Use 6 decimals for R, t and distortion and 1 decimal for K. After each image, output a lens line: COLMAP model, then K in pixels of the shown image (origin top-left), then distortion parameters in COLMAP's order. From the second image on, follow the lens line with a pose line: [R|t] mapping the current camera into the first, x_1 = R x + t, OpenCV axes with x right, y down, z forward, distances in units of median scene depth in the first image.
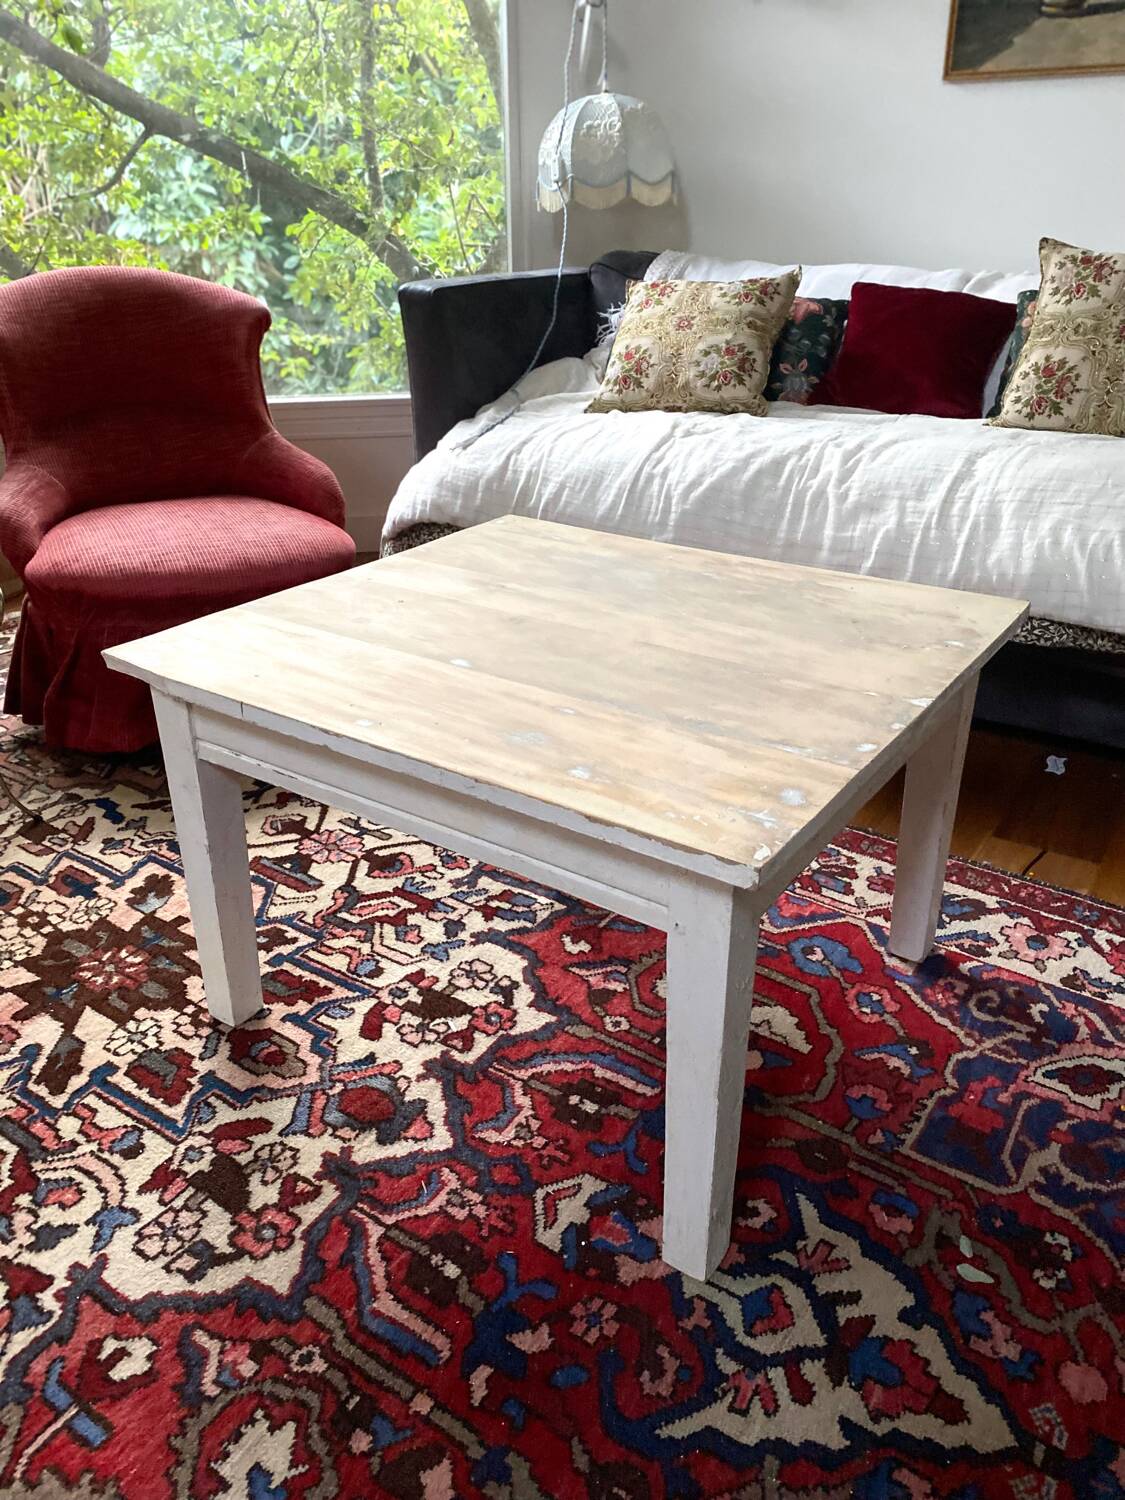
lens RADIAL K [[1153.1, 0, 572.0], [0, 1153.1, 738.6], [0, 0, 1]] dist [0.022124, -0.022841]
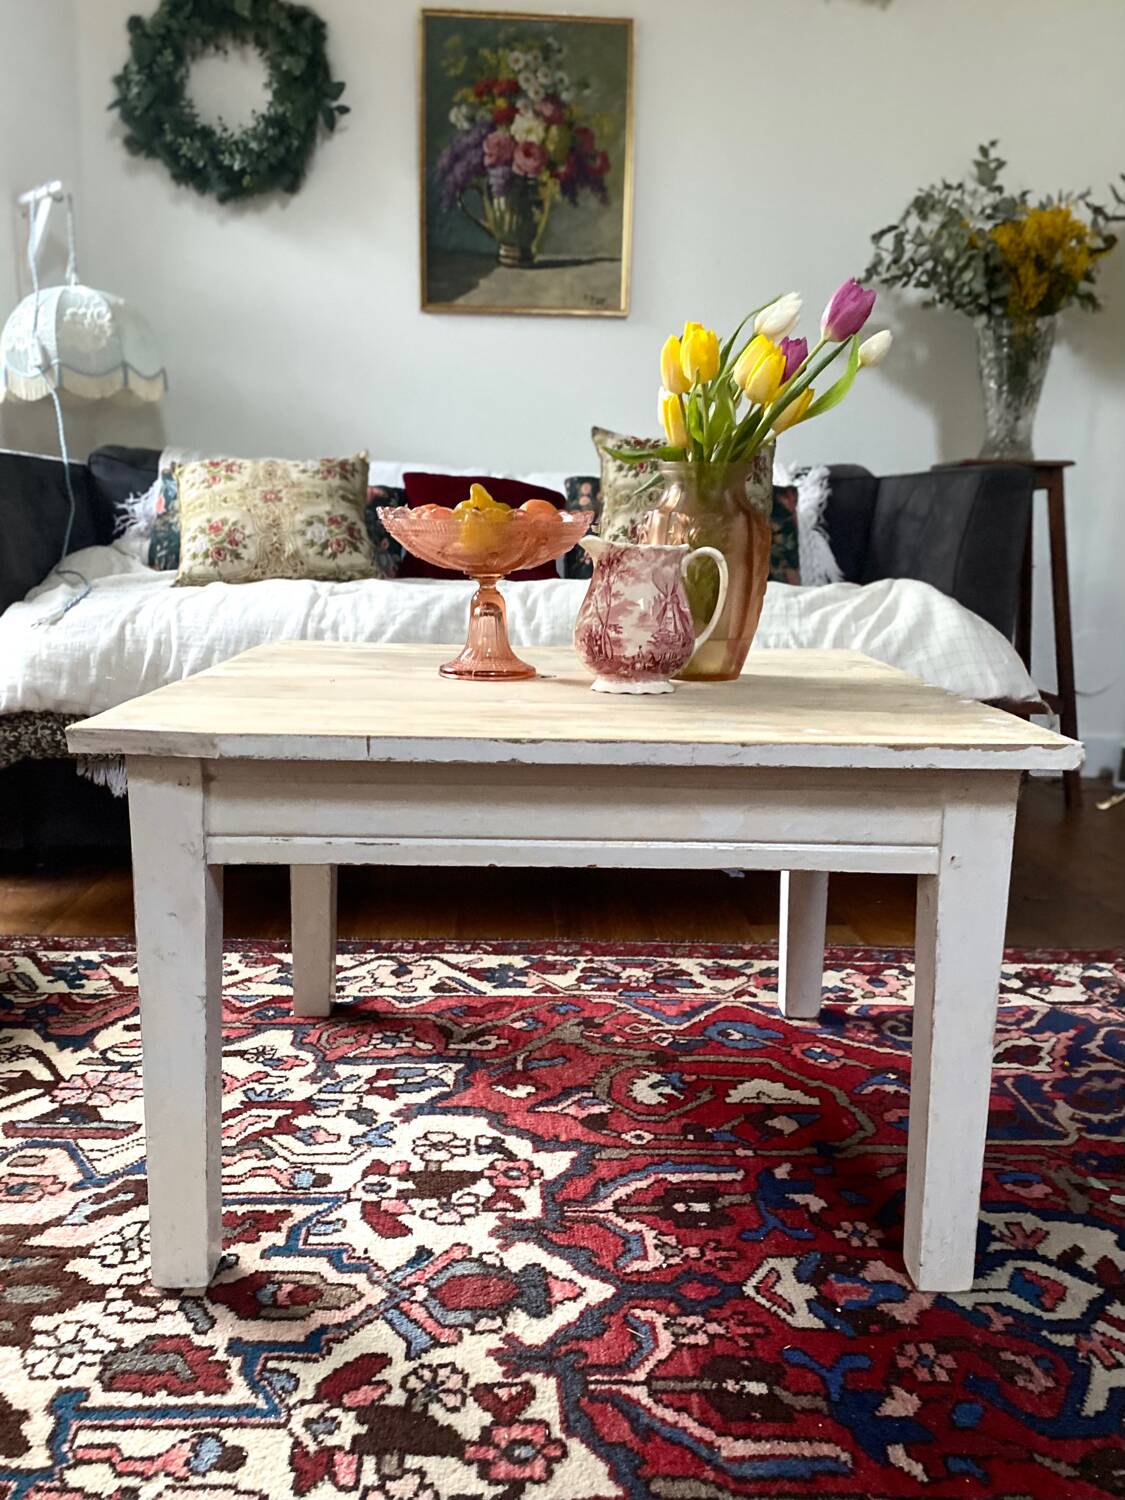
lens RADIAL K [[1256.5, 0, 574.0], [0, 1256.5, 739.9], [0, 0, 1]] dist [0.011421, -0.005769]
pose [[0.811863, -0.081454, 0.578138, -0.548367], [0.228436, 0.955596, -0.186152, 0.133906], [-0.537304, 0.283197, 0.794421, 0.201706]]
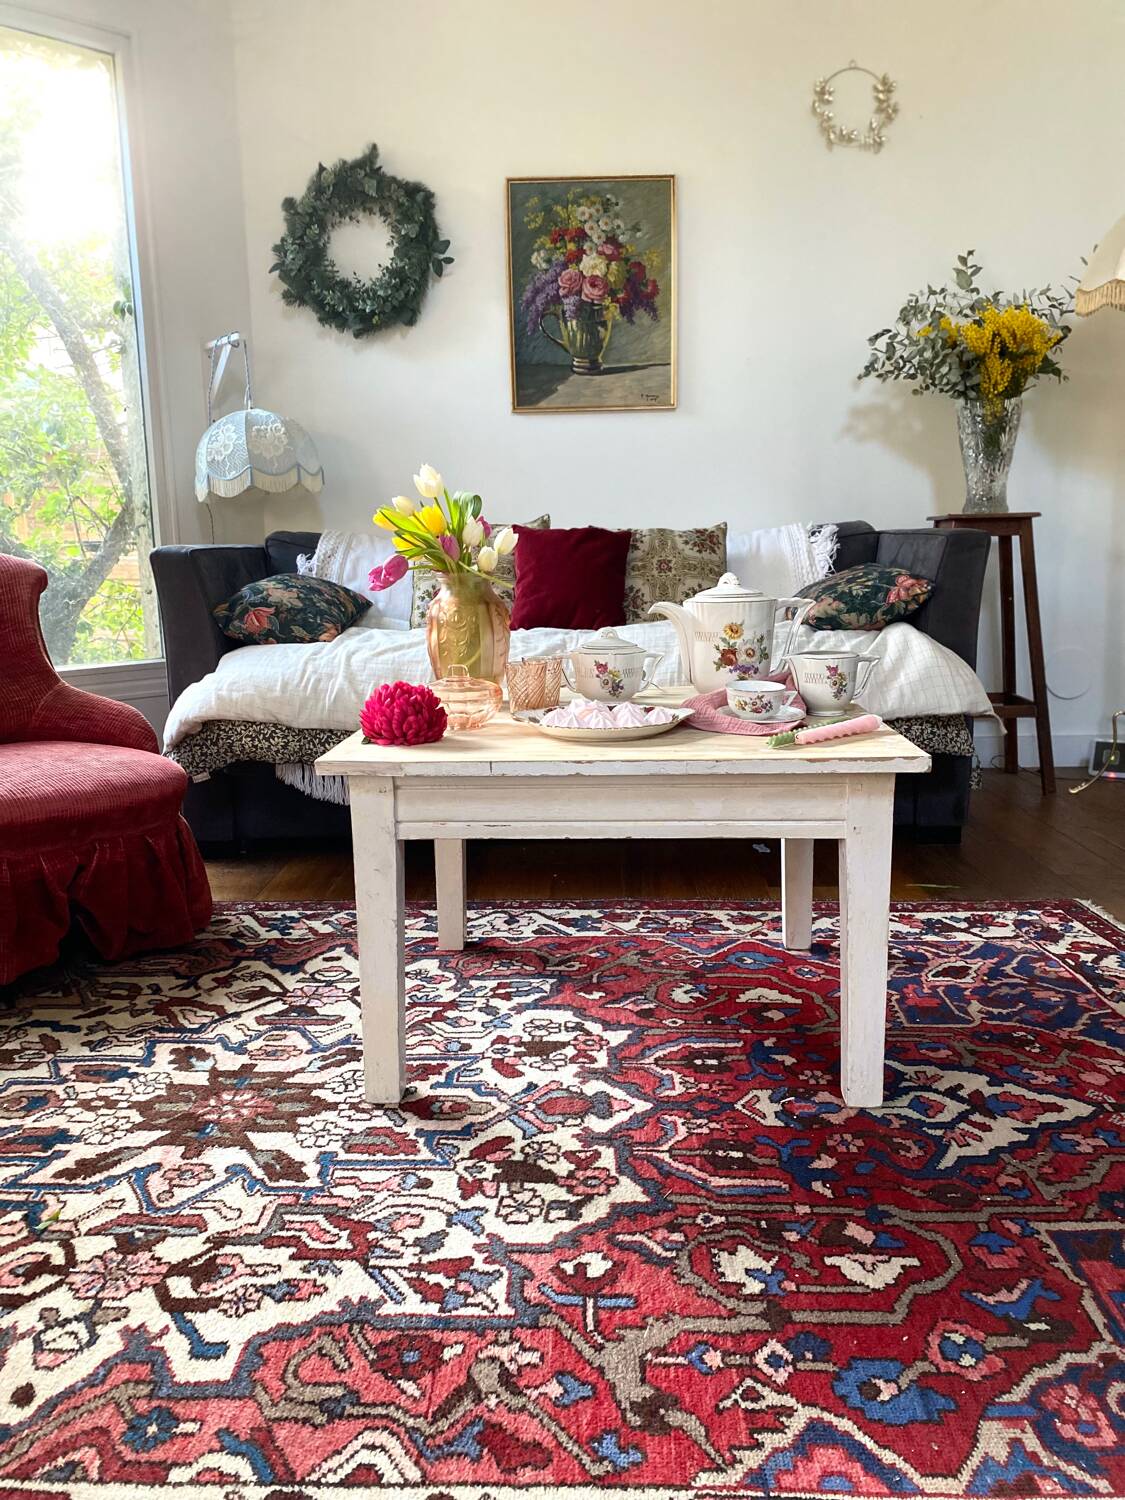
lens RADIAL K [[1153.1, 0, 573.2], [0, 1153.1, 735.5], [0, 0, 1]] dist [0.022124, -0.022841]
pose [[0.850448, -0.100157, 0.516436, -0.723929], [0.237423, 0.949115, -0.206909, 0.192761], [-0.469434, 0.298579, 0.830953, -0.116724]]
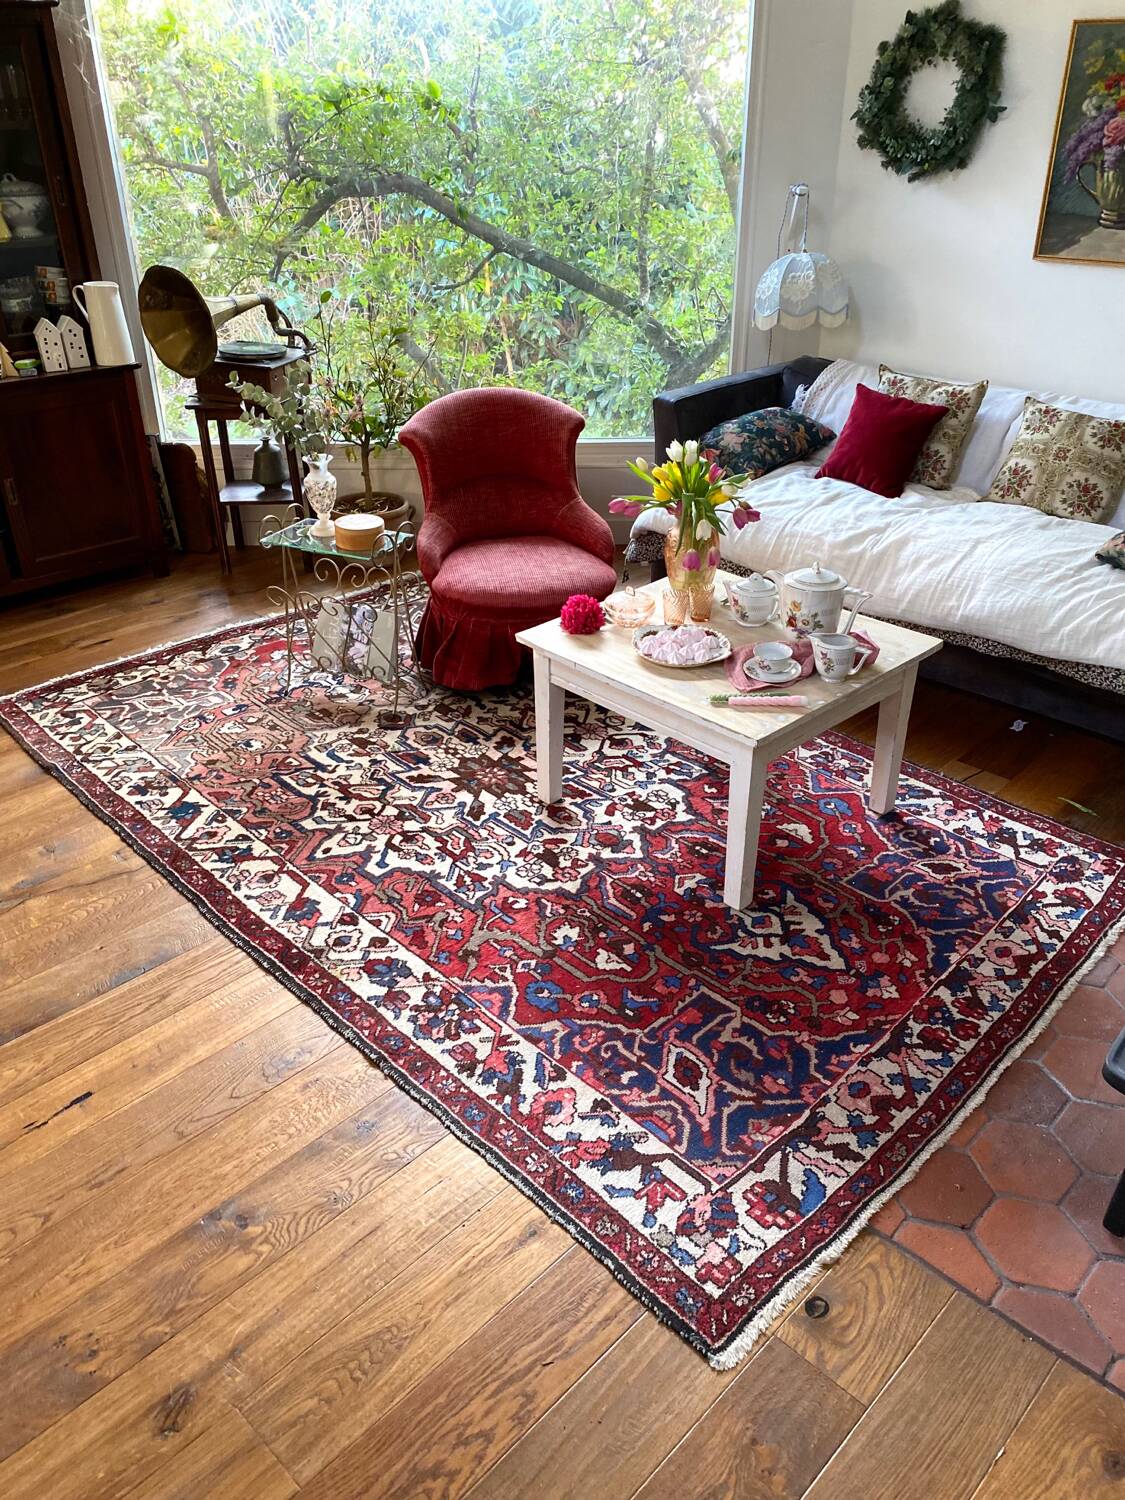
lens RADIAL K [[1139.4, 0, 547.7], [0, 1139.4, 751.7], [0, 0, 1]] dist [0.057454, -0.082628]
pose [[0.975758, 0.097585, -0.195893, 0.128563], [-0.082784, 0.993156, 0.082390, -0.031484], [0.202593, -0.064175, 0.977158, -1.176126]]
